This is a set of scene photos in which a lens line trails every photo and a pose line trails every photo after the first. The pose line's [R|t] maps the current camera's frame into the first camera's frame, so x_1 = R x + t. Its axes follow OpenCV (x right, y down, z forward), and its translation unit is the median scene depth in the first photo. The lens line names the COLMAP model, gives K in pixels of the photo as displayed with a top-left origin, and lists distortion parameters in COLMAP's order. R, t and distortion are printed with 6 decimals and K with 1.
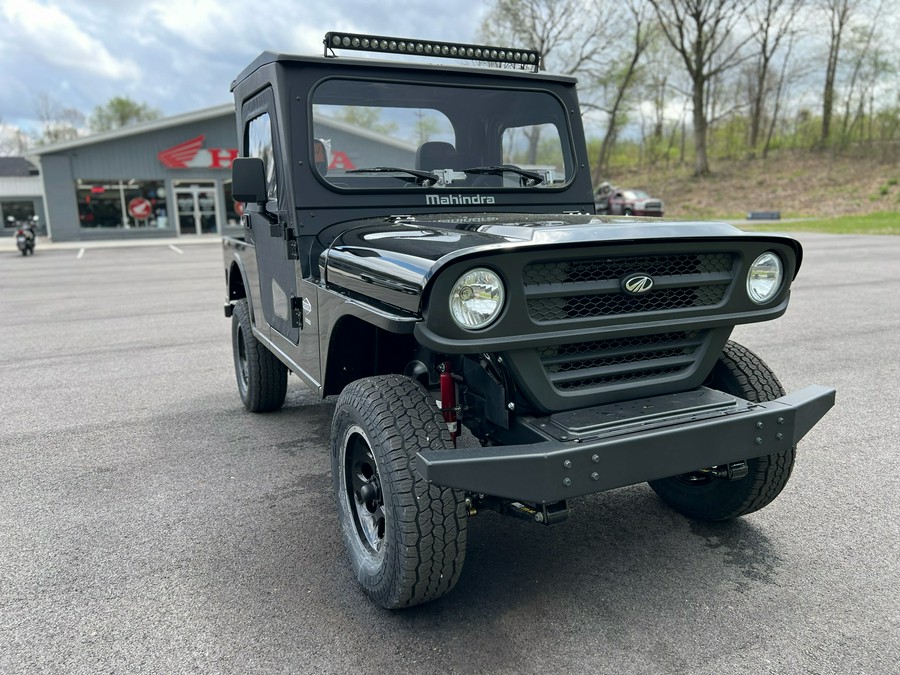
lens RADIAL K [[687.7, 0, 448.4], [0, 687.7, 340.6], [0, 0, 1]] dist [0.048258, -0.059643]
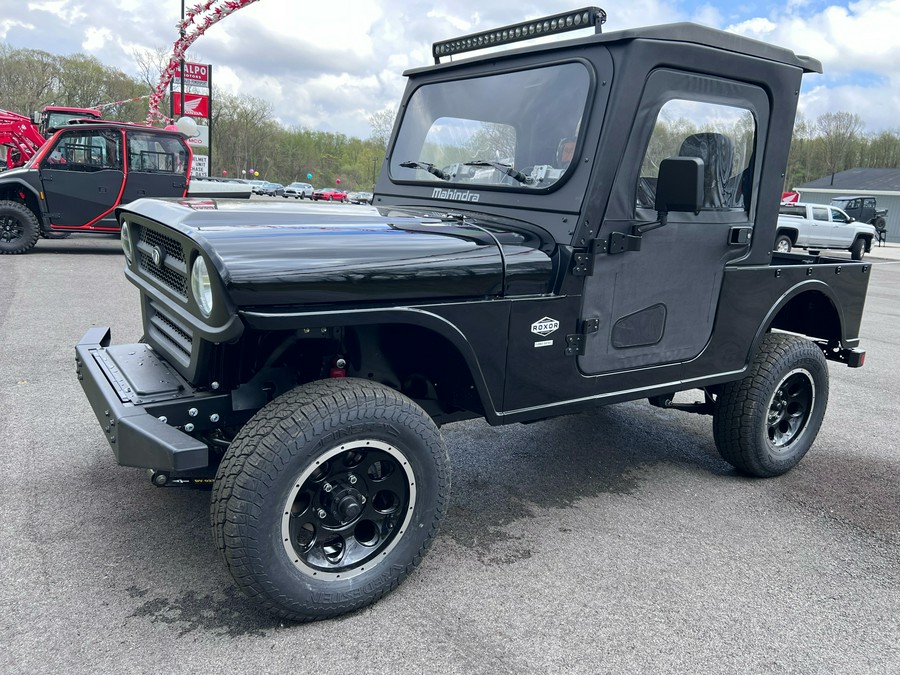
lens RADIAL K [[690.7, 0, 450.7], [0, 690.7, 333.2], [0, 0, 1]] dist [0.055324, -0.063177]
pose [[0.154931, 0.228131, -0.961225, 0.701637], [-0.260006, 0.948087, 0.183105, -0.140891], [0.953097, 0.221555, 0.206203, 0.599874]]
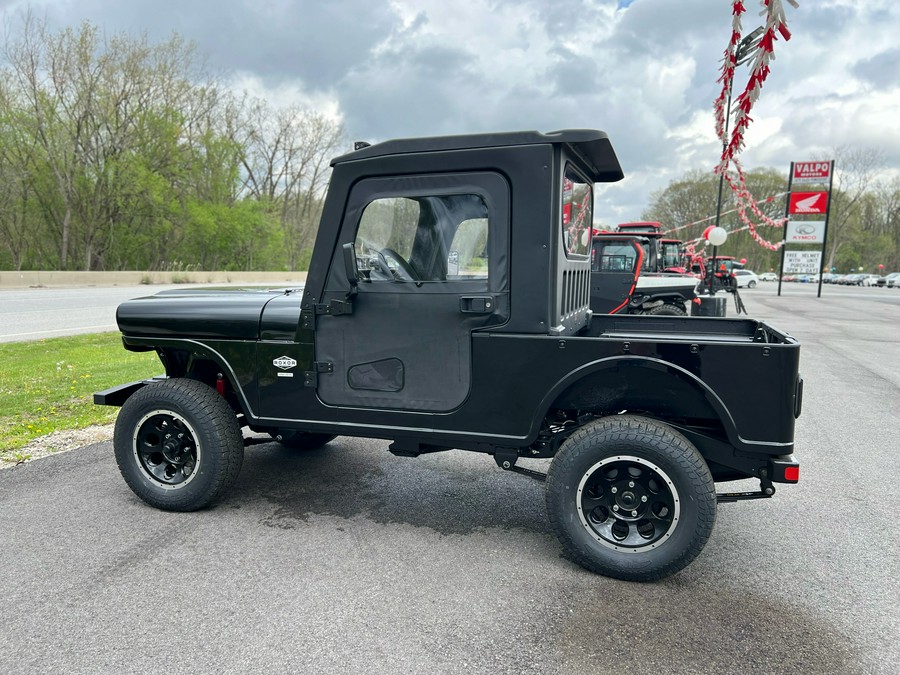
lens RADIAL K [[680.4, 0, 437.5], [0, 680.4, 338.6], [0, 0, 1]] dist [0.052232, -0.062348]
pose [[-0.692103, 0.089113, -0.716277, 0.626966], [-0.141703, 0.956264, 0.255890, -0.320845], [0.707753, 0.278601, -0.649205, 1.419834]]
